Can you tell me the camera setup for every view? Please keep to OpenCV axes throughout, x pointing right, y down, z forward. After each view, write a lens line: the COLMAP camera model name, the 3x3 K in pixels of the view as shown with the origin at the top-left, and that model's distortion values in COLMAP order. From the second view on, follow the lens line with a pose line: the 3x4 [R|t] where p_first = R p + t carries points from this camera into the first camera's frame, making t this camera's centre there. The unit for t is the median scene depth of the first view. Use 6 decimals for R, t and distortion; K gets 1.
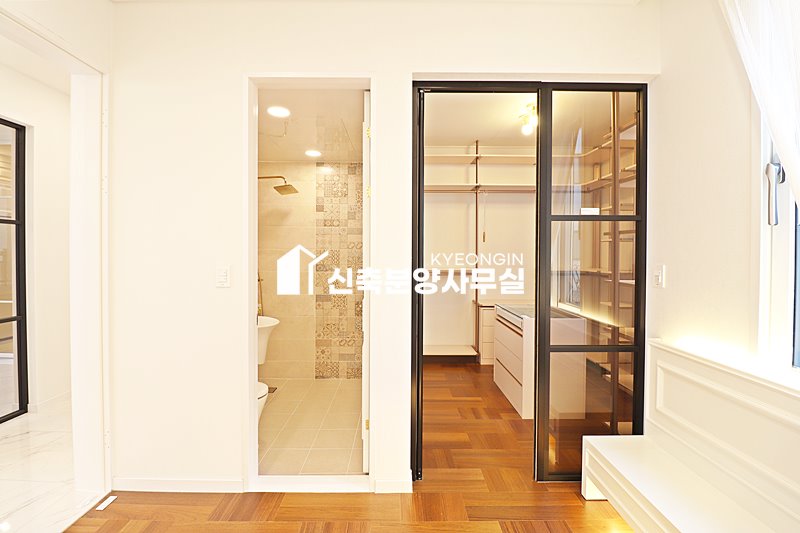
lens RADIAL K [[371.3, 0, 396.6], [0, 371.3, 261.5], [0, 0, 1]] dist [-0.007643, -0.006259]
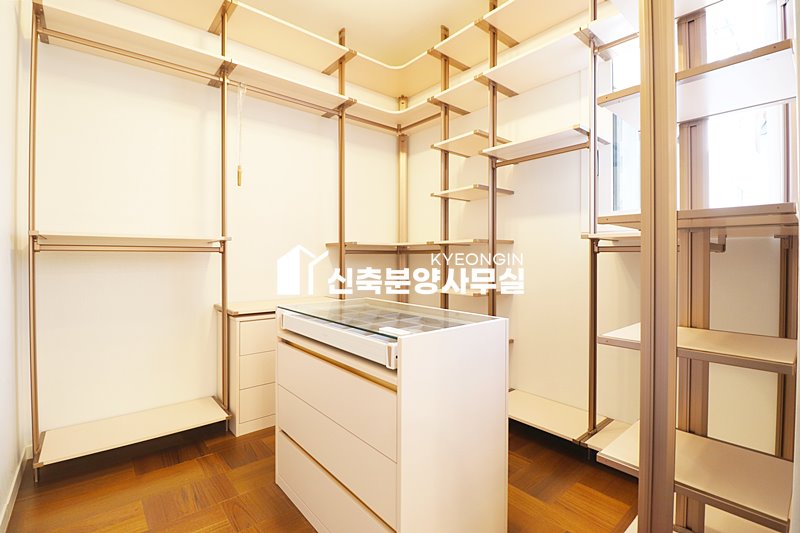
lens RADIAL K [[371.3, 0, 400.5], [0, 371.3, 266.2], [0, 0, 1]] dist [-0.007643, -0.006259]
pose [[0.770742, -0.004699, 0.637130, 0.087367], [0.009617, 0.999945, -0.004259, 0.061961], [-0.637074, 0.009410, 0.770745, 0.498135]]
